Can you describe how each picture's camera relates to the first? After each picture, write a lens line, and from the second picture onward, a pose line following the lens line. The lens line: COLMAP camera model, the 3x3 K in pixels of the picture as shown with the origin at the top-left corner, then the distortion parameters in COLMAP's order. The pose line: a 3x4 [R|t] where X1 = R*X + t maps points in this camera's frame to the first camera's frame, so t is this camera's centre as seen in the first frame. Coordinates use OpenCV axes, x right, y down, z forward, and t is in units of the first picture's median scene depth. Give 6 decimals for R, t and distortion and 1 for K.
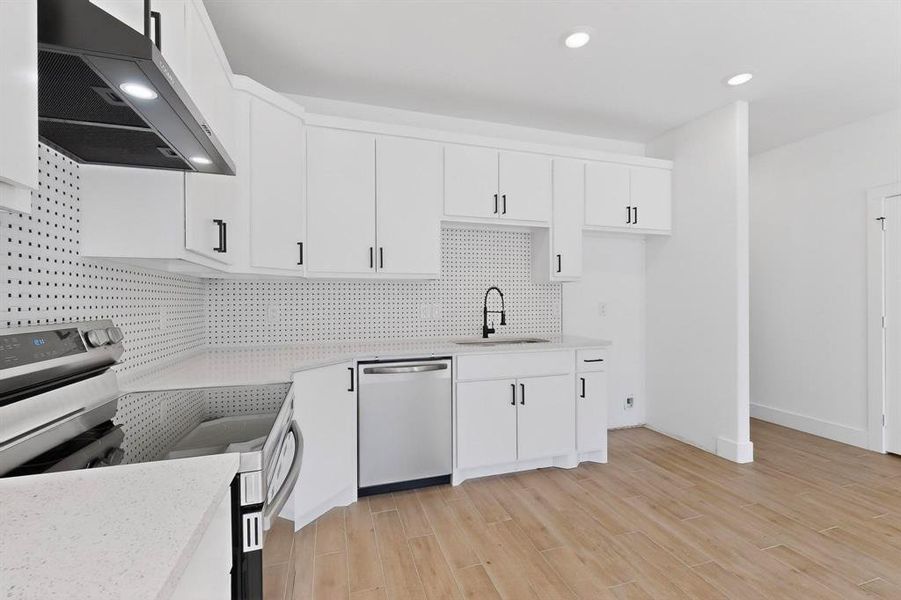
lens RADIAL K [[391.4, 0, 450.5], [0, 391.4, 300.0], [0, 0, 1]] dist [0.000410, -0.000196]
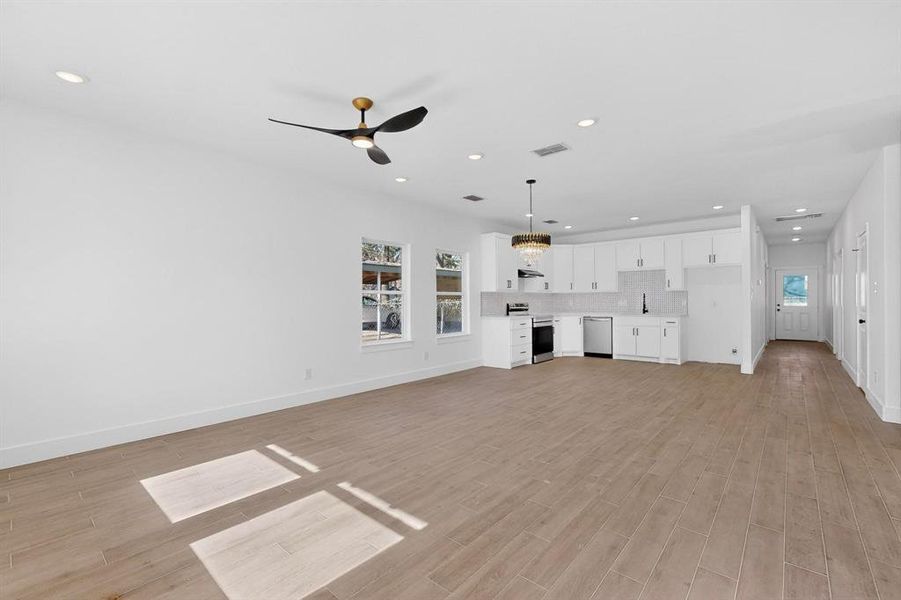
lens RADIAL K [[391.4, 0, 450.5], [0, 391.4, 300.0], [0, 0, 1]] dist [0.000410, -0.000196]
pose [[0.523312, 0.000192, -0.852141, 1.882663], [0.007160, 0.999964, 0.004622, -0.014463], [0.852111, -0.008520, 0.523292, -1.637881]]
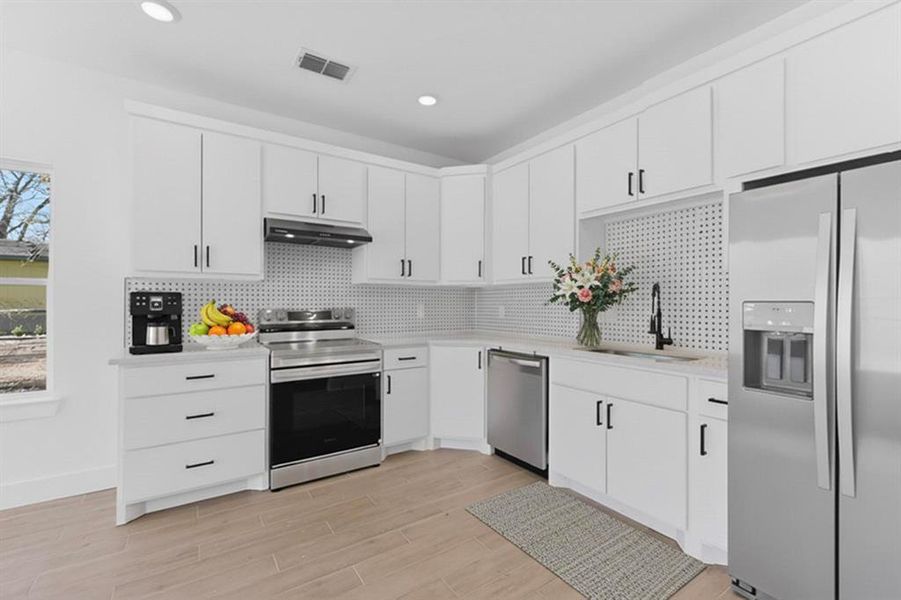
lens RADIAL K [[392.4, 0, 453.2], [0, 392.4, 300.9], [0, 0, 1]] dist [0.001918, 0.000160]
pose [[0.288015, 0.001502, -0.957625, 0.867127], [0.000320, 0.999999, 0.001665, -0.003378], [0.957626, -0.000786, 0.288014, 0.443829]]
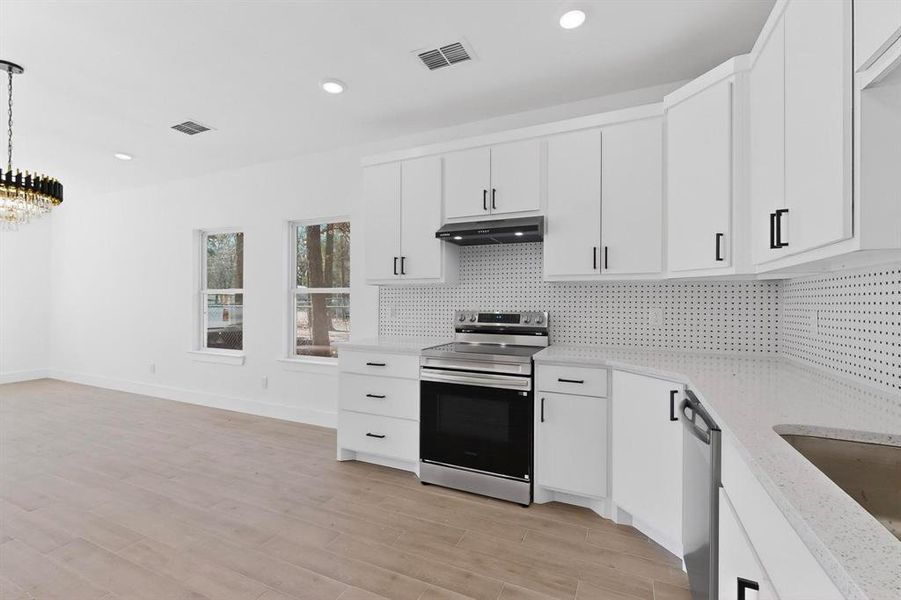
lens RADIAL K [[391.4, 0, 450.5], [0, 391.4, 300.0], [0, 0, 1]] dist [0.000410, -0.000196]
pose [[-0.666483, -0.002692, -0.745516, 0.535920], [-0.000171, 0.999994, -0.003458, -0.005185], [0.745520, -0.002177, -0.666479, 1.013117]]
